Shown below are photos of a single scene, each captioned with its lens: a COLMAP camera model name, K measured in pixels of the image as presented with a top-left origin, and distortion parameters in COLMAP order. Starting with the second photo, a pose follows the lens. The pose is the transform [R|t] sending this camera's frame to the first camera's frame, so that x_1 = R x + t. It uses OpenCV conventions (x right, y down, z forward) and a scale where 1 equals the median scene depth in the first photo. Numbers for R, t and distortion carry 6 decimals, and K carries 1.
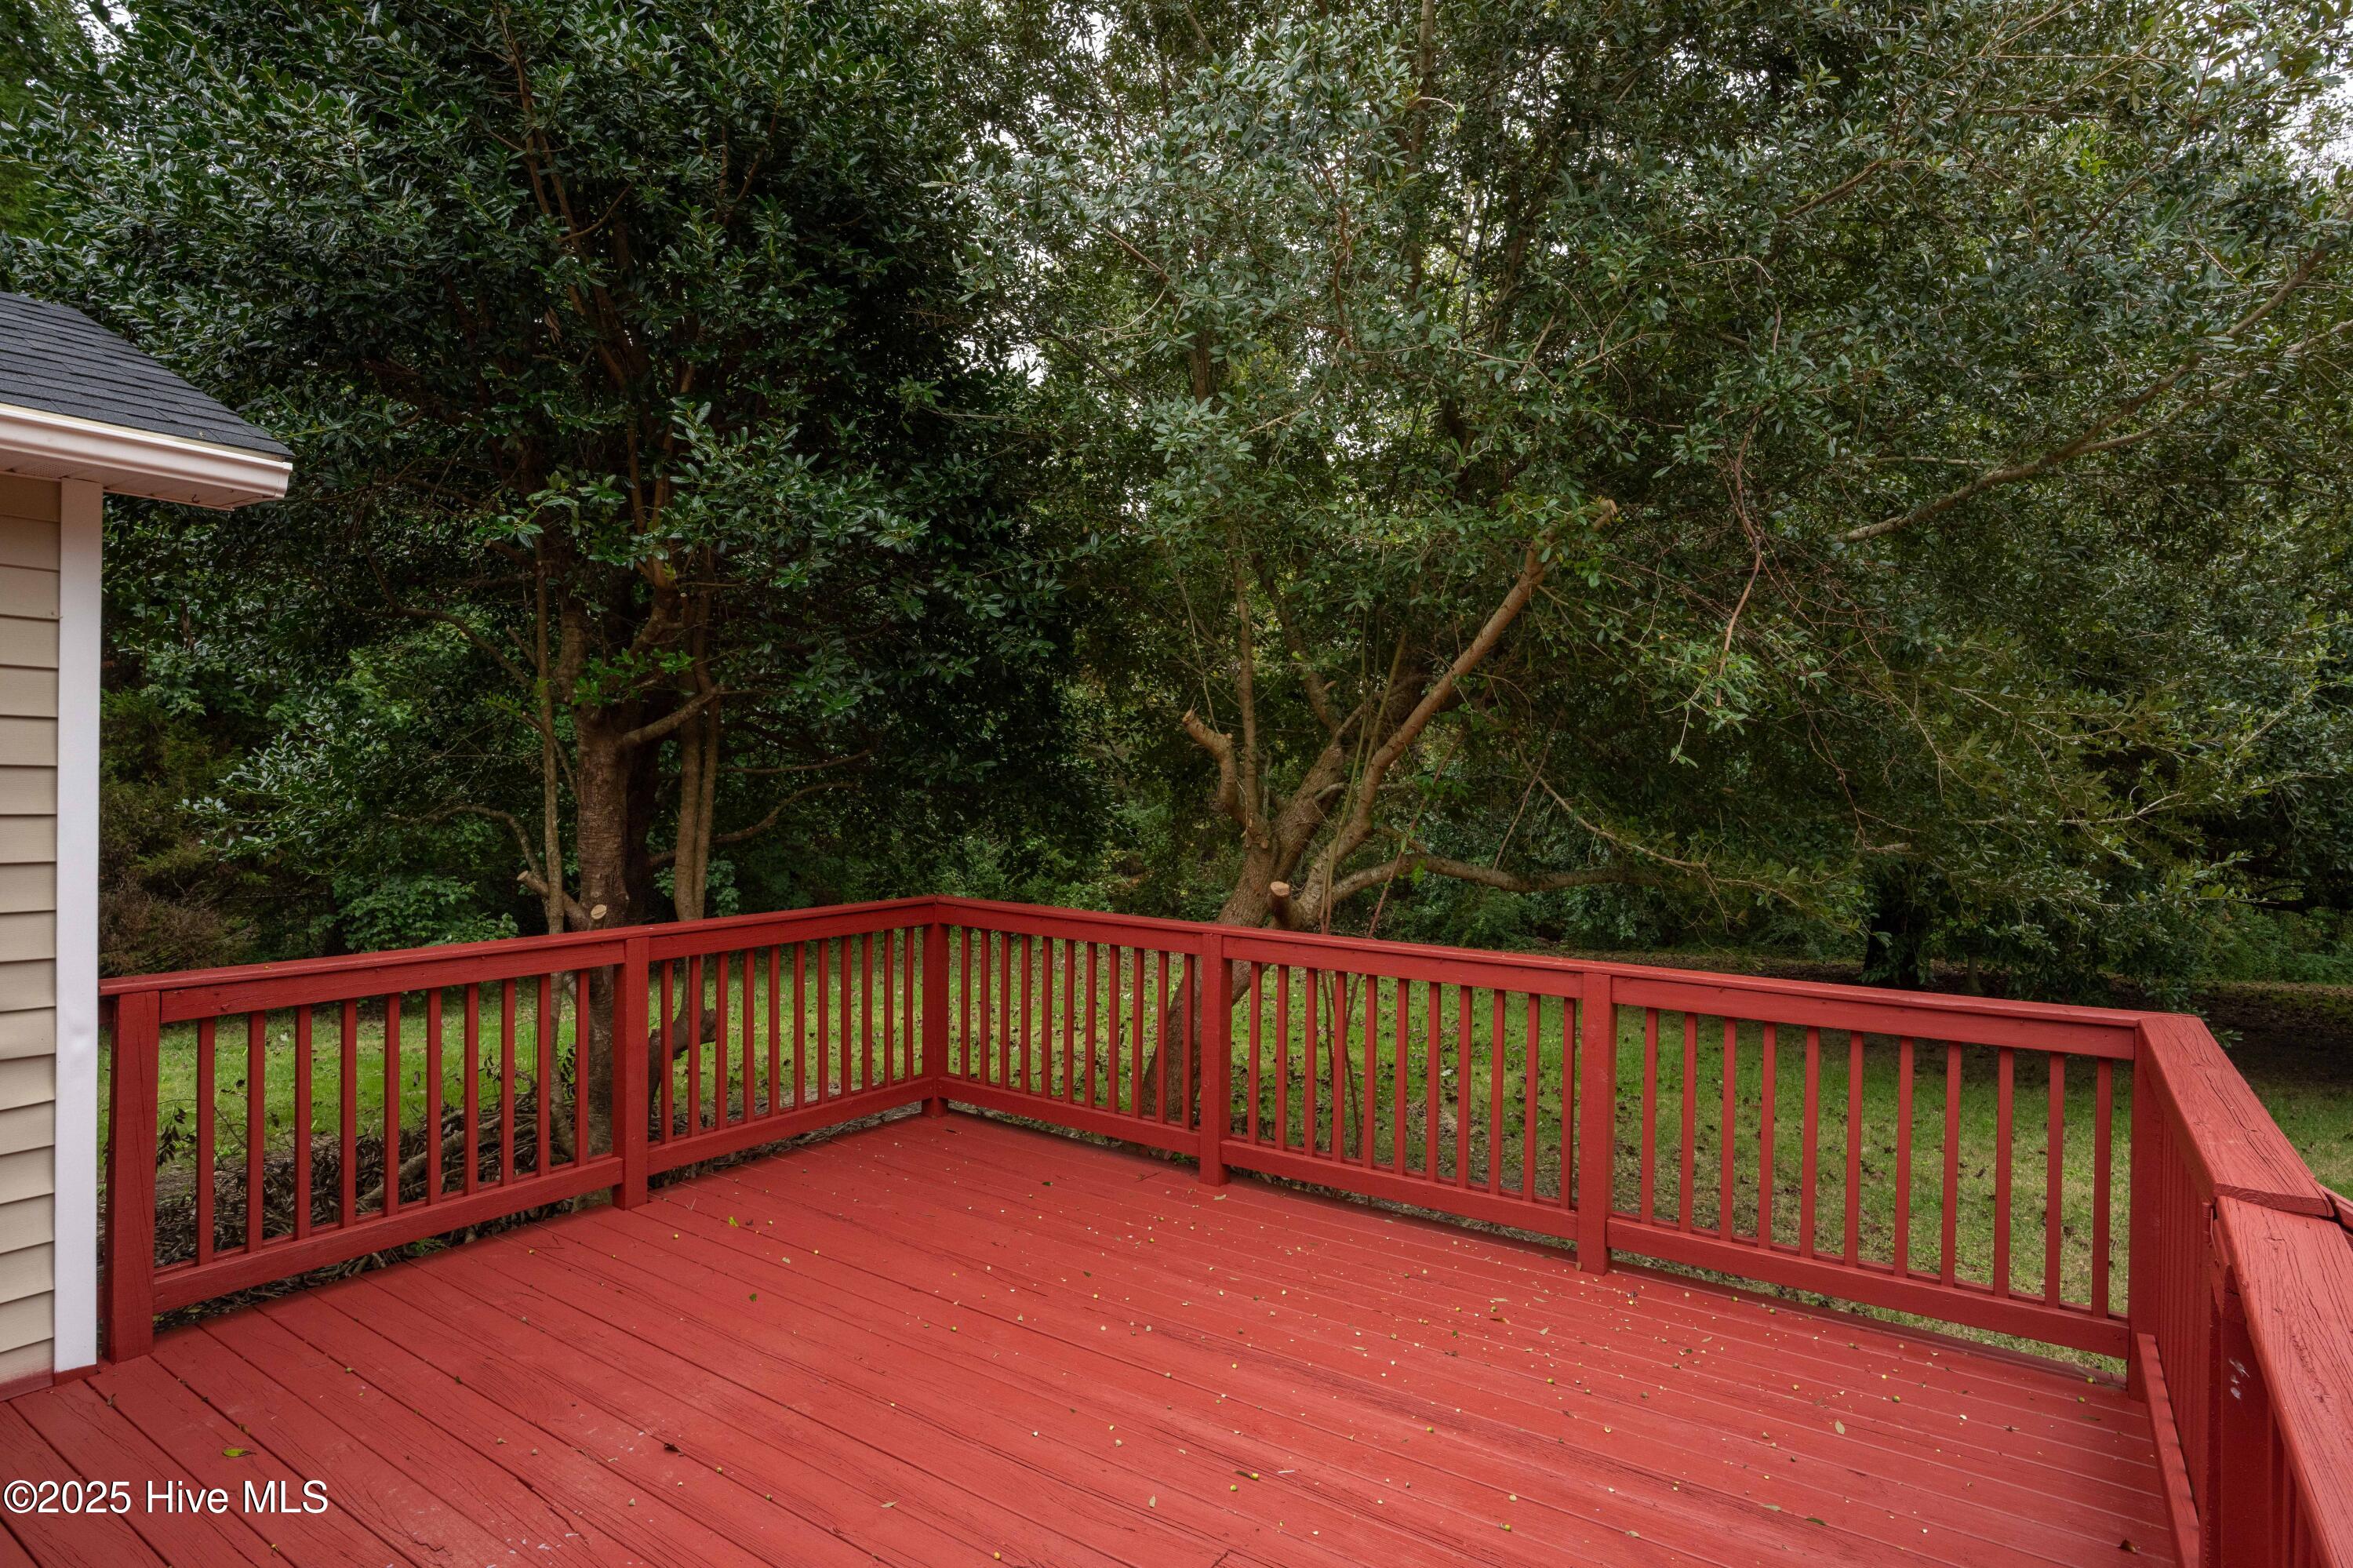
lens RADIAL K [[1239.1, 0, 1176.5], [0, 1239.1, 784.0], [0, 0, 1]] dist [0.000721, 0.000248]
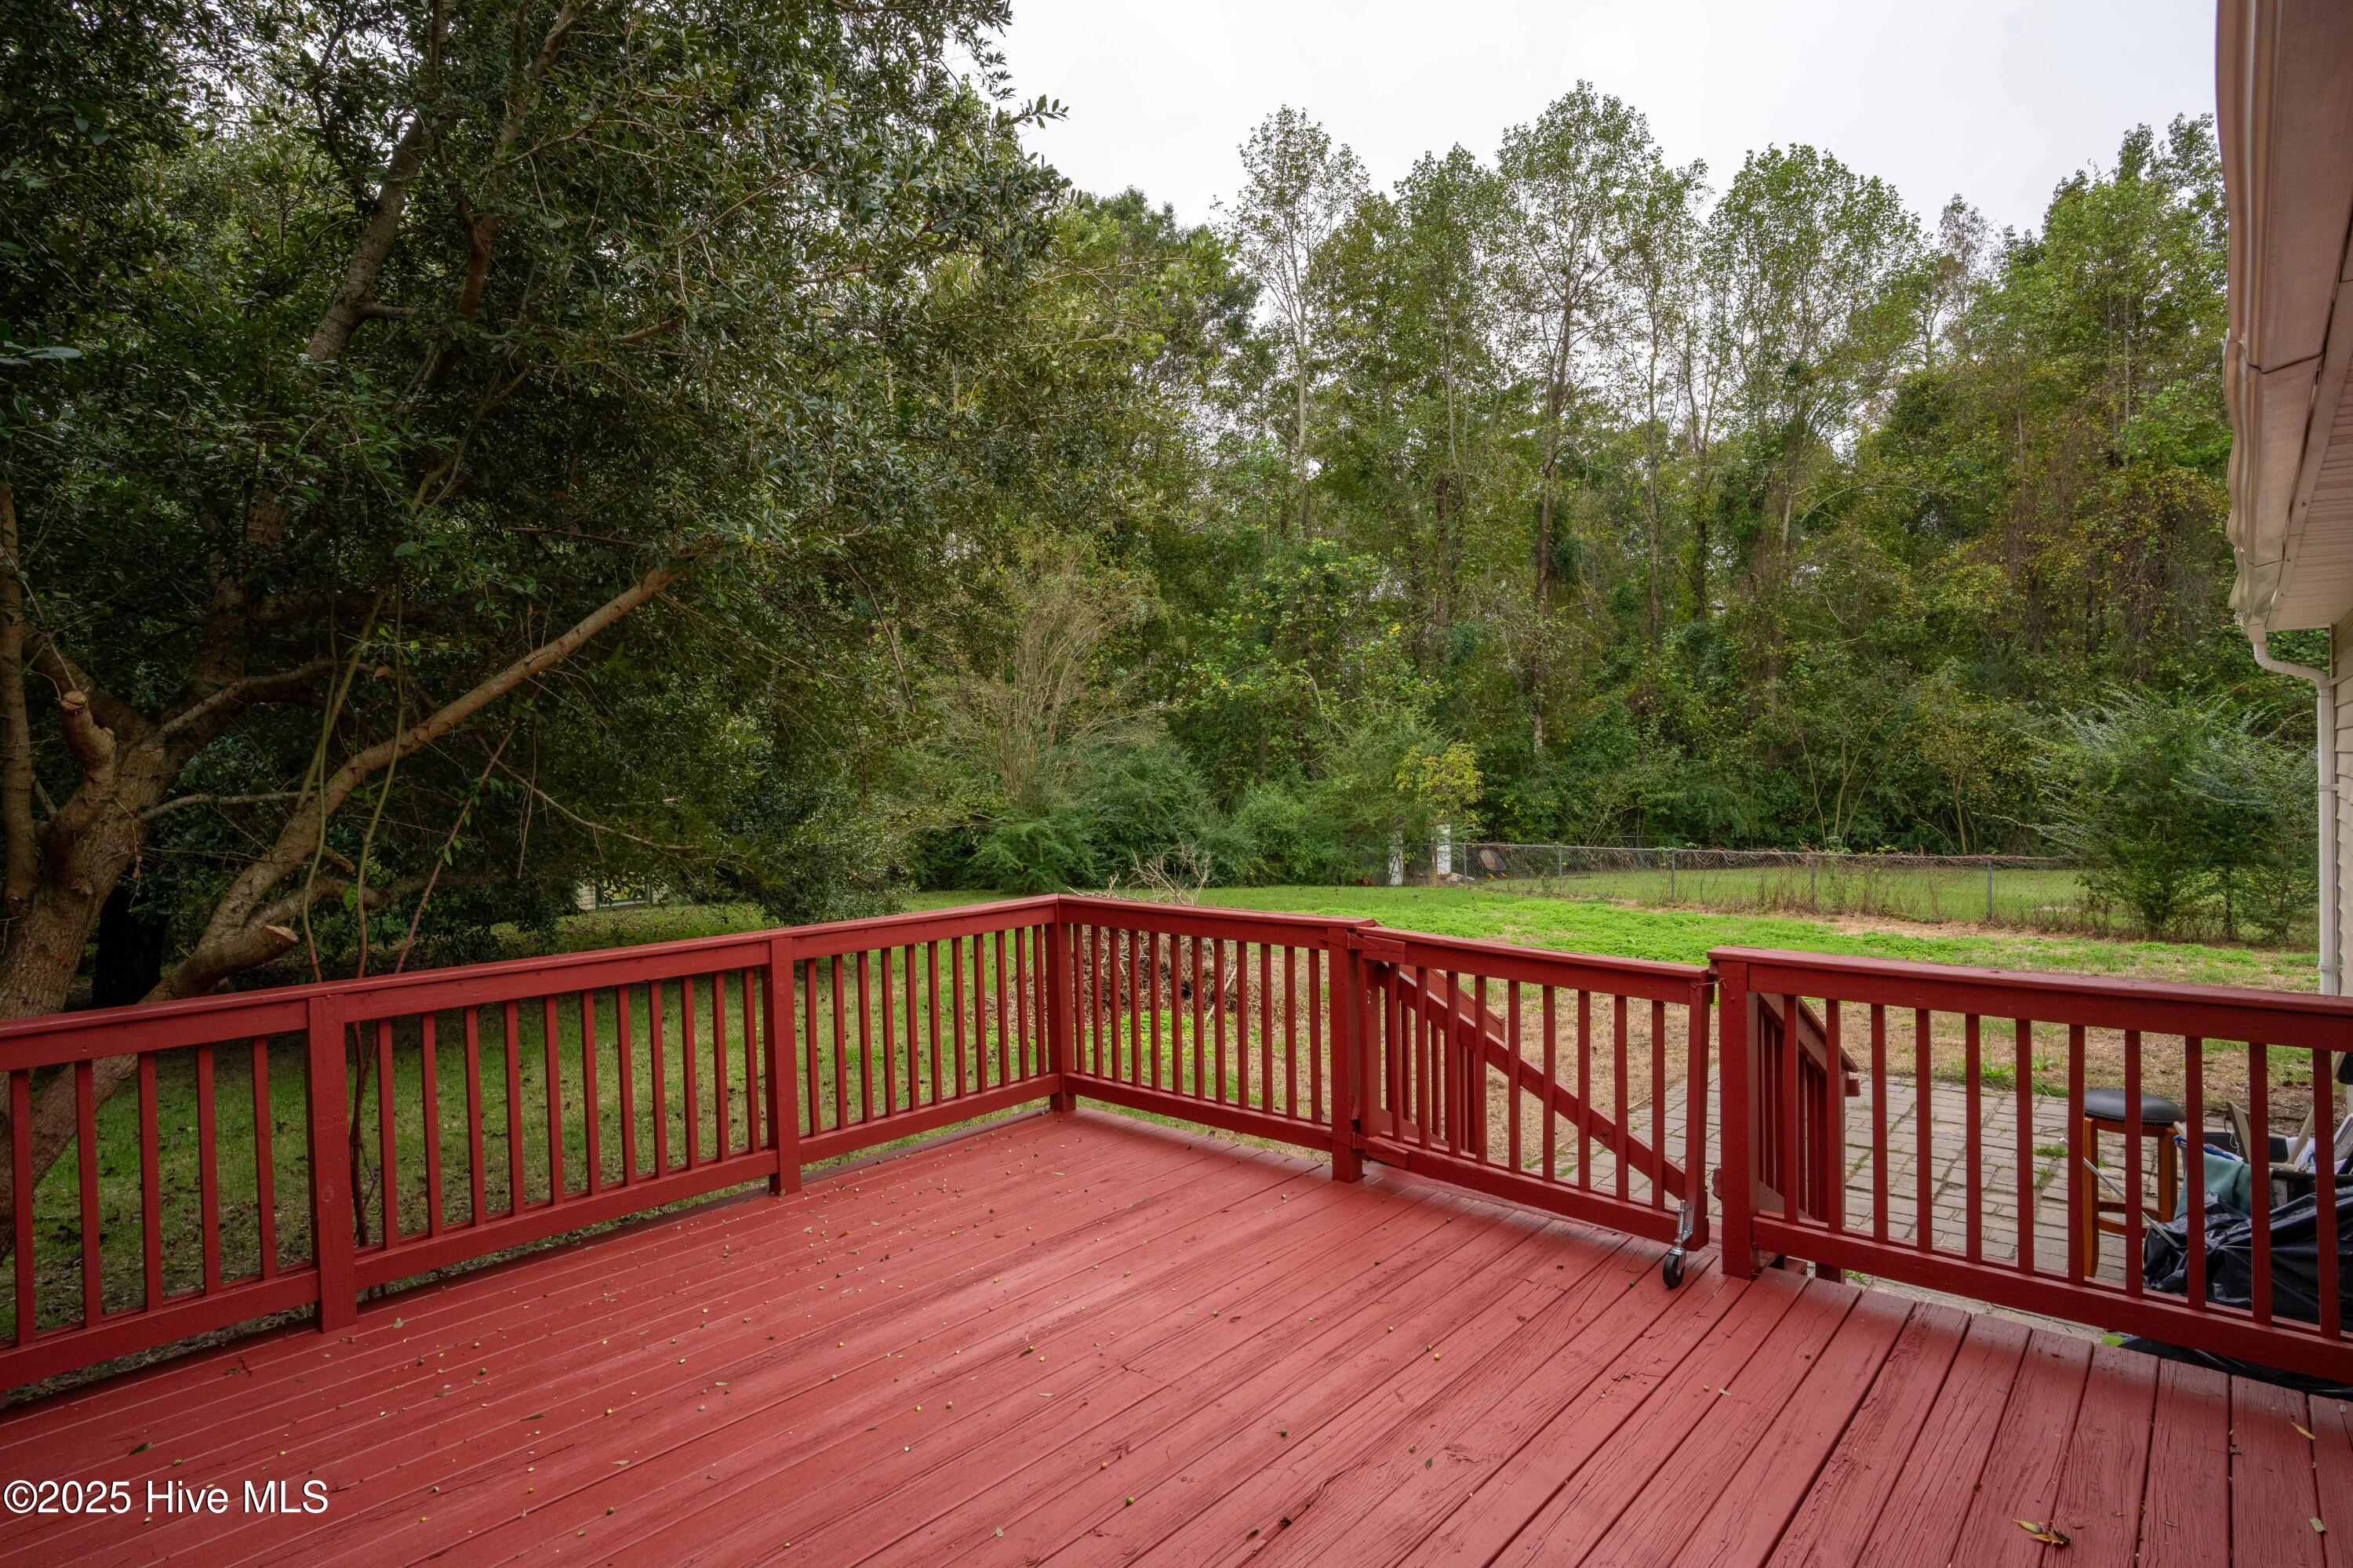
lens RADIAL K [[1245.1, 0, 1176.5], [0, 1245.1, 784.0], [0, 0, 1]] dist [-0.000852, -0.000128]
pose [[0.113670, -0.021611, 0.993283, -0.802638], [0.020412, 0.999603, 0.019412, -0.010193], [-0.993309, 0.018068, 0.114066, 0.503128]]
